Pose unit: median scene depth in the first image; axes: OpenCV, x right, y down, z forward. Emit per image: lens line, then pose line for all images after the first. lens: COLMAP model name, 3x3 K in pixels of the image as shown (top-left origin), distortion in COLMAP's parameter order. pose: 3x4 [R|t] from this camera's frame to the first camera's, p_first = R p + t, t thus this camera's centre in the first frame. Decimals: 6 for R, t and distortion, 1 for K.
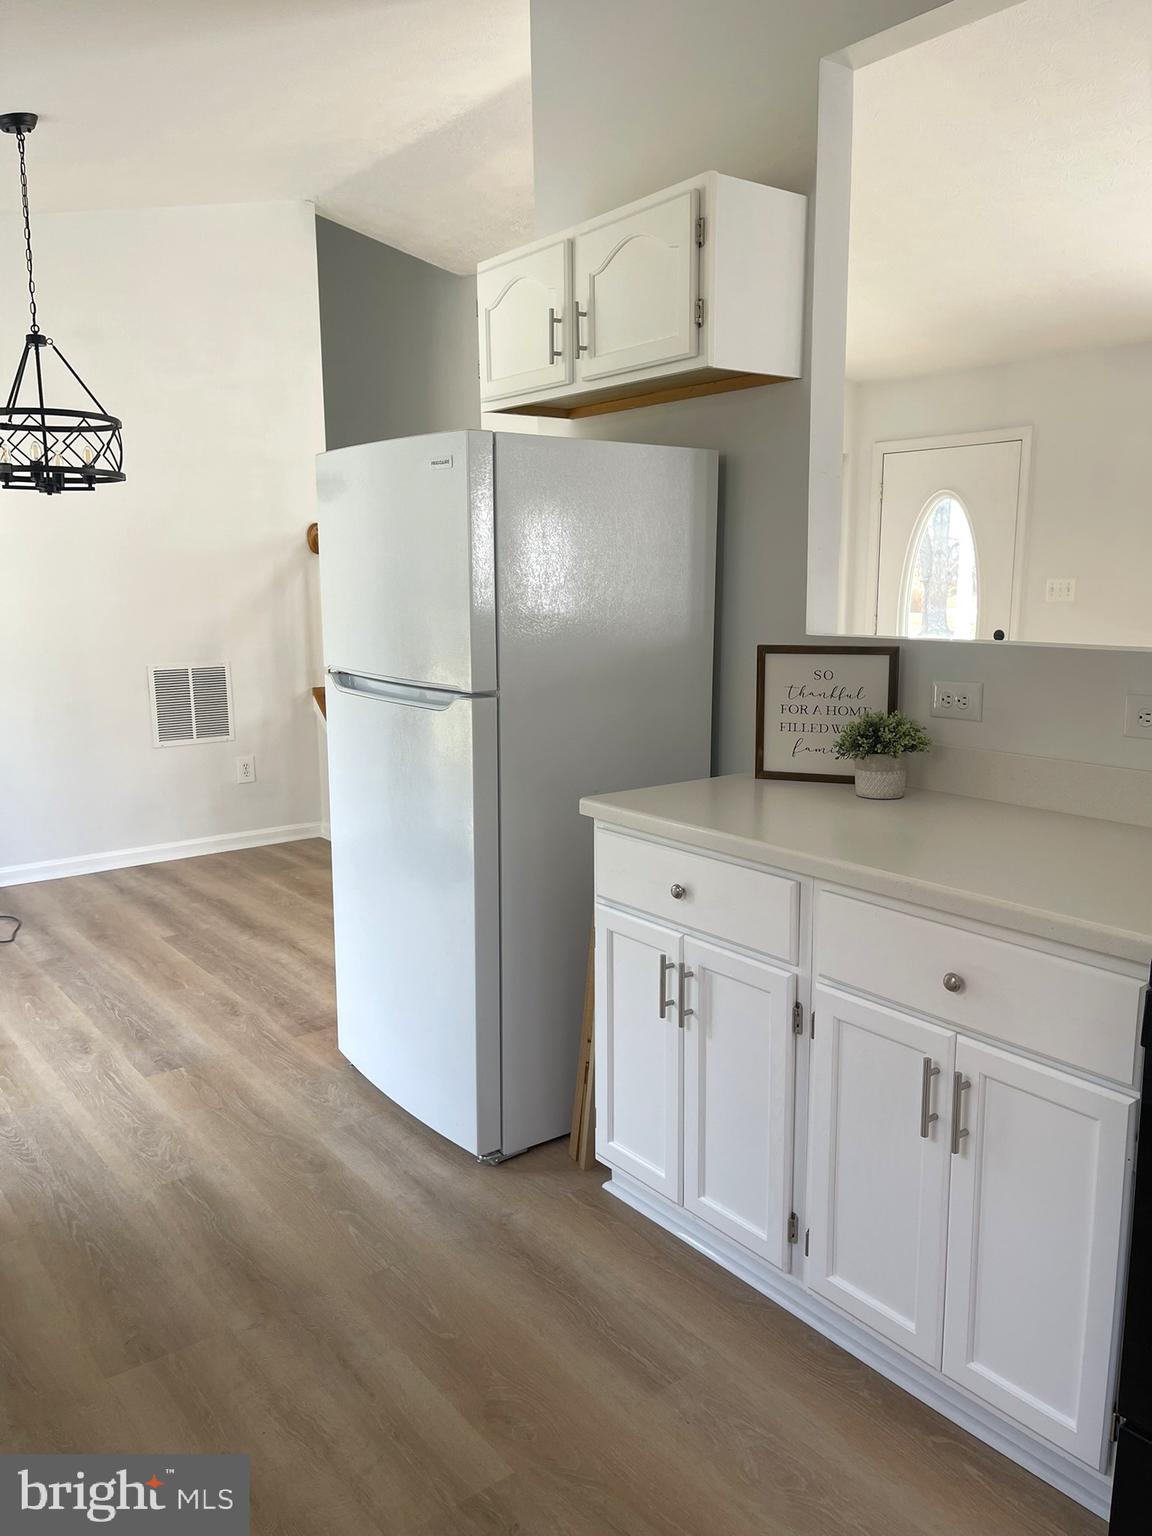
lens RADIAL K [[1146.8, 0, 576.0], [0, 1146.8, 768.0], [0, 0, 1]] dist [0.036240, -0.001361]
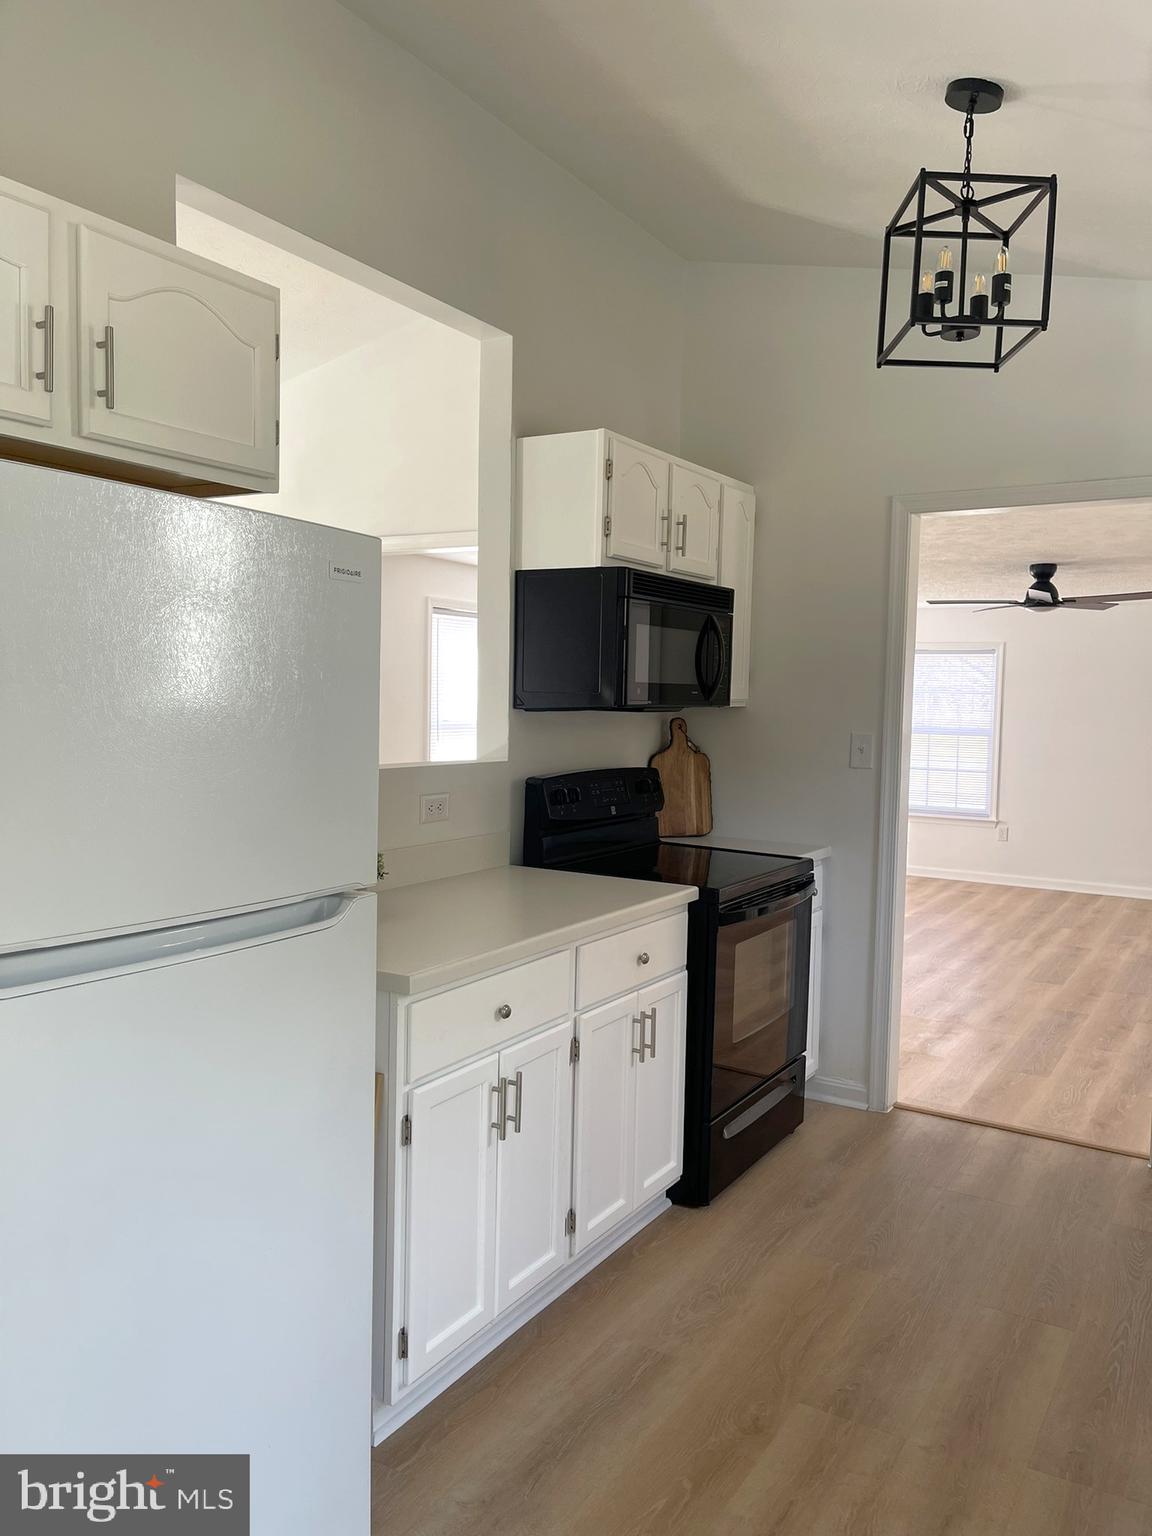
lens RADIAL K [[1145.0, 0, 581.0], [0, 1145.0, 751.5], [0, 0, 1]] dist [-0.003369, -0.002425]
pose [[-0.358276, -0.044724, 0.932544, -1.024221], [0.146166, 0.983848, 0.103341, -0.256617], [-0.922103, 0.173331, -0.345952, 1.395529]]
